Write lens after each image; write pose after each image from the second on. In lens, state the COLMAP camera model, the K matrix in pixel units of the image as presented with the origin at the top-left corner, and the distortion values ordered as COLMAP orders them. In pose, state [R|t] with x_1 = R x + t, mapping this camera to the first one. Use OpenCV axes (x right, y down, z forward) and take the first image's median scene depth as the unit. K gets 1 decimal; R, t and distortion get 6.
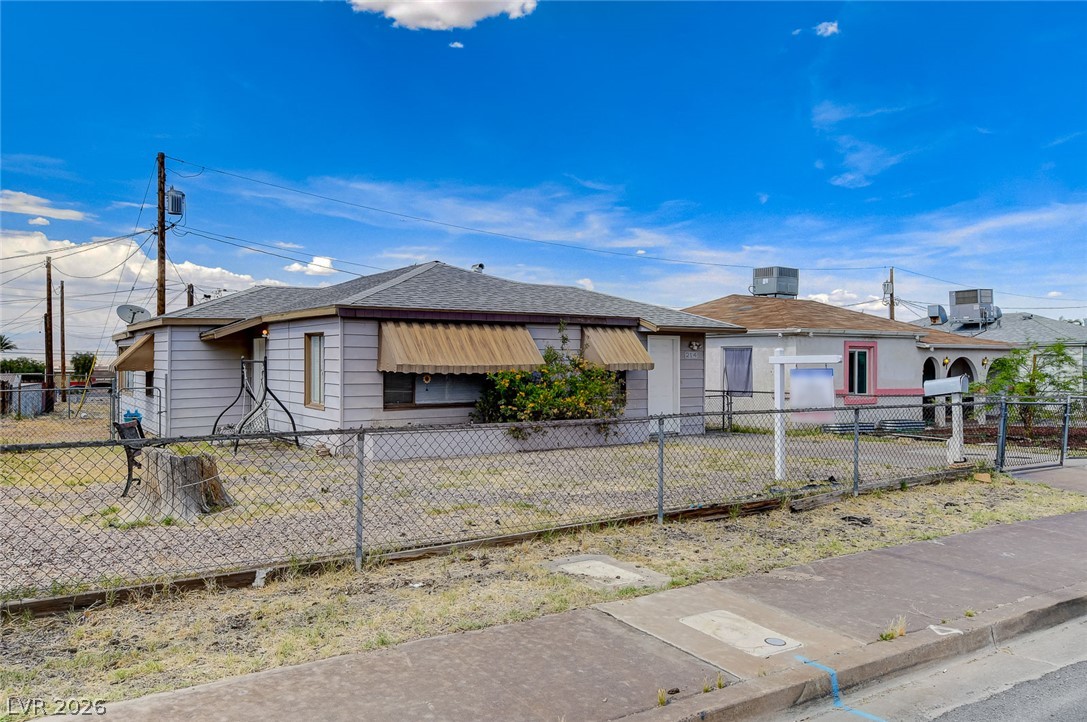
lens RADIAL K [[810.5, 0, 540.0], [0, 810.5, 360.7], [0, 0, 1]] dist [0.007607, 0.007230]
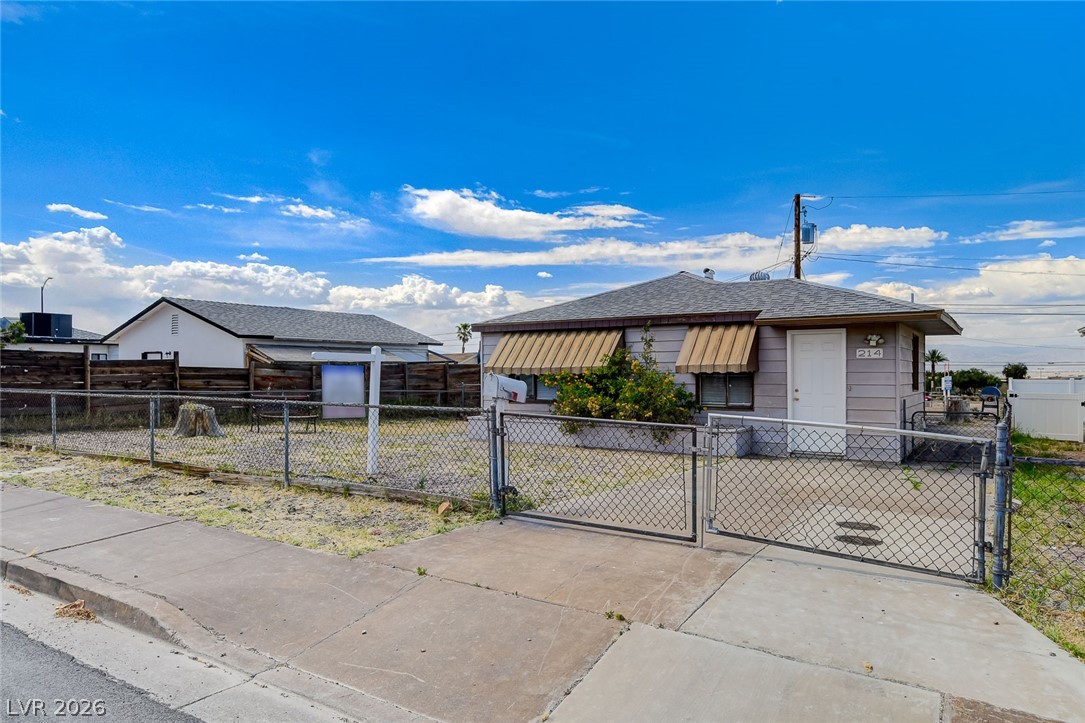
lens RADIAL K [[713.5, 0, 539.9], [0, 713.5, 361.0], [0, 0, 1]] dist [0.015179, 0.007046]
pose [[0.379236, -0.015640, -0.925168, 0.362297], [0.001572, 0.999867, -0.016259, 0.005582], [0.925298, 0.004712, 0.379210, 0.251483]]
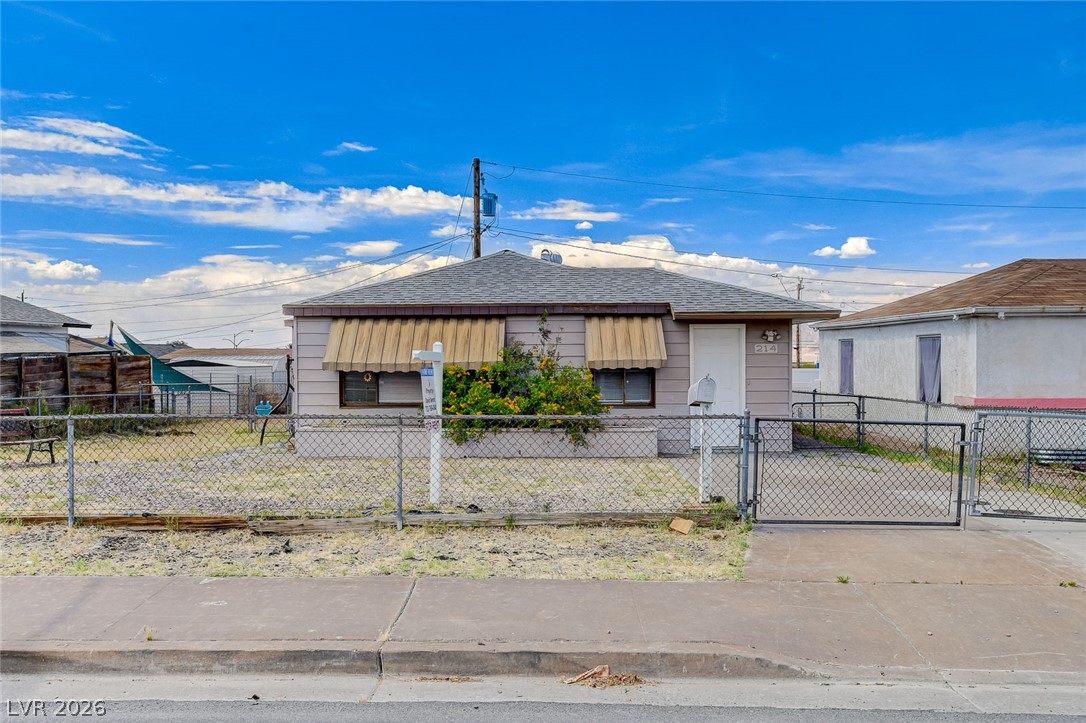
lens RADIAL K [[905.2, 0, 547.6], [0, 905.2, 364.9], [0, 0, 1]] dist [0.029883, -0.002673]
pose [[0.823225, -0.000716, -0.567714, 0.268976], [0.006265, 0.999950, 0.007824, 0.000418], [0.567680, -0.009998, 0.823188, 0.092406]]
